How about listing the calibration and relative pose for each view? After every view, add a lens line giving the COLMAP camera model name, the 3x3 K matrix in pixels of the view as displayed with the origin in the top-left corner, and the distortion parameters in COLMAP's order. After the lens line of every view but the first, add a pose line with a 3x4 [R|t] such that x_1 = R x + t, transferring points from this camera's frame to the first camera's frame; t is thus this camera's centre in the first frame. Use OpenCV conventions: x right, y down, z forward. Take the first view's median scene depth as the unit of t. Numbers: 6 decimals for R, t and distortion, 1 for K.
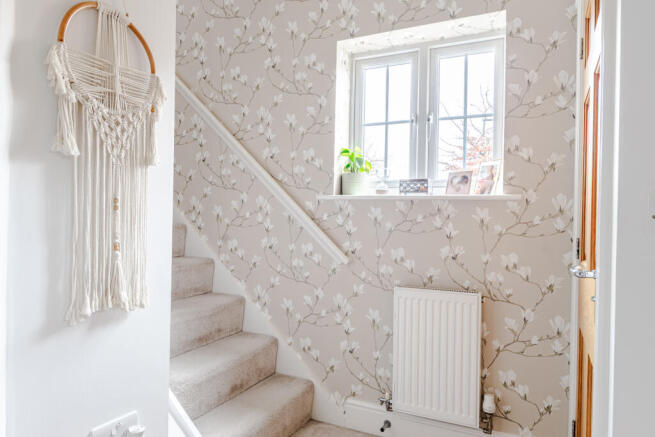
lens RADIAL K [[484.9, 0, 327.1], [0, 484.9, 193.8], [0, 0, 1]] dist [-0.010811, -0.010421]
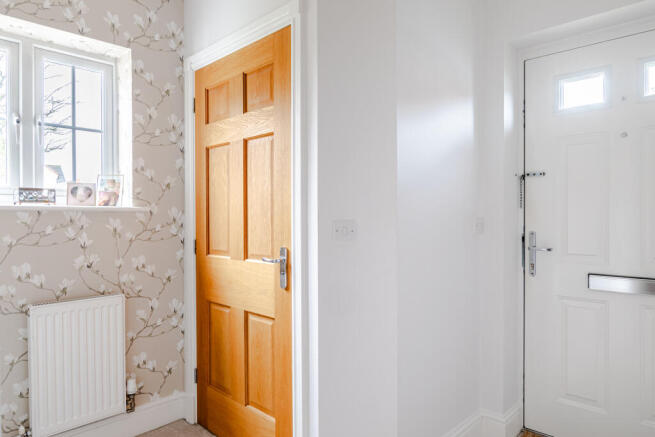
lens RADIAL K [[431.6, 0, 327.5], [0, 431.6, 218.5], [0, 0, 1]] dist [0.000527, -0.003316]
pose [[0.223155, -0.007150, 0.974757, -0.540523], [-0.024027, 0.999629, 0.012833, 0.004917], [-0.974487, -0.026284, 0.222900, 0.299810]]
